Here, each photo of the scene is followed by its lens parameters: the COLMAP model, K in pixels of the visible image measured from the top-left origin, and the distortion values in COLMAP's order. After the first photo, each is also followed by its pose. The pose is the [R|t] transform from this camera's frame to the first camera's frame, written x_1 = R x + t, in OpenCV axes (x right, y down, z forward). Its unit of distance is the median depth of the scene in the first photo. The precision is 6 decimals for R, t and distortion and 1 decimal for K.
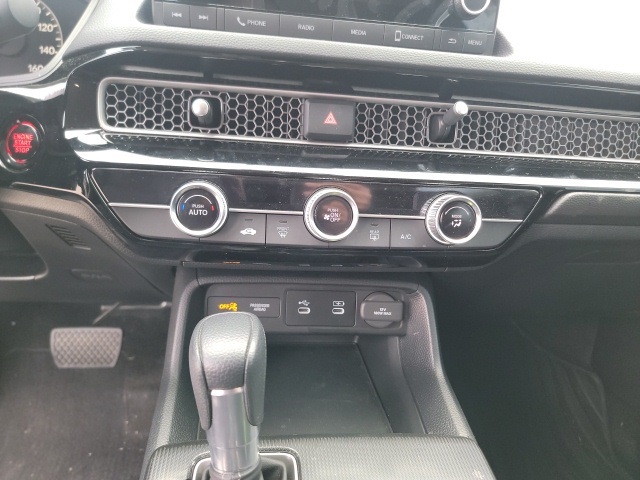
lens RADIAL K [[465.6, 0, 320.5], [0, 465.6, 248.0], [0, 0, 1]] dist [0.001489, 0.001168]
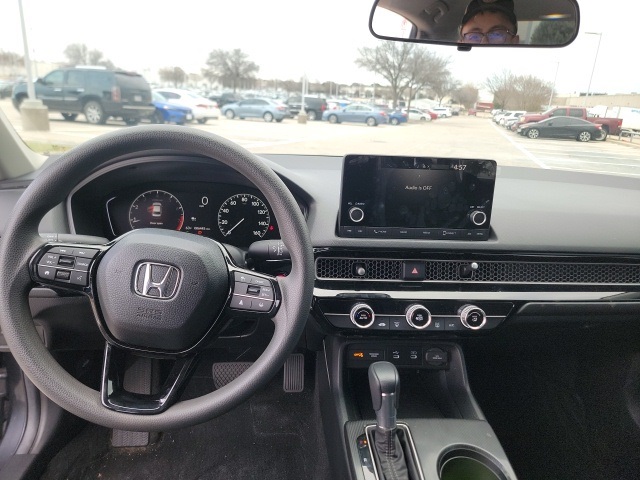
lens RADIAL K [[451.8, 0, 320.0], [0, 451.8, 240.0], [0, 0, 1]] dist [0.040990, 0.000025]
pose [[0.999293, -0.012745, -0.035357, -0.335392], [0.010126, 0.997259, -0.073293, -0.258149], [0.036194, 0.072884, 0.996683, -1.123213]]
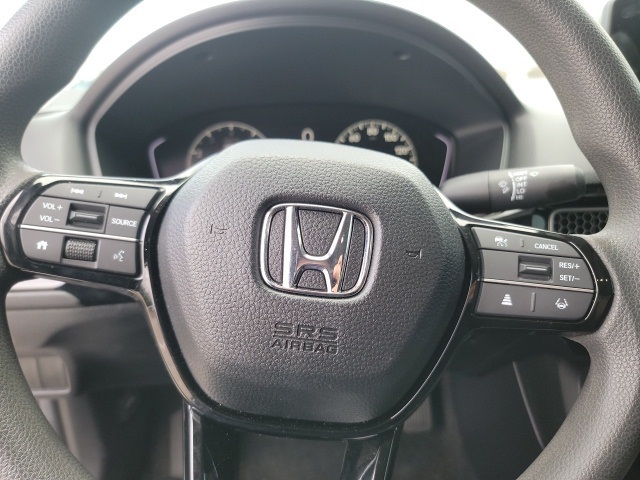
lens RADIAL K [[451.8, 0, 320.0], [0, 451.8, 240.0], [0, 0, 1]] dist [0.040990, 0.000025]
pose [[0.994254, -0.058425, -0.089698, -0.871647], [0.052117, 0.996105, -0.071129, -0.210914], [0.093504, 0.066045, 0.993426, -0.200996]]
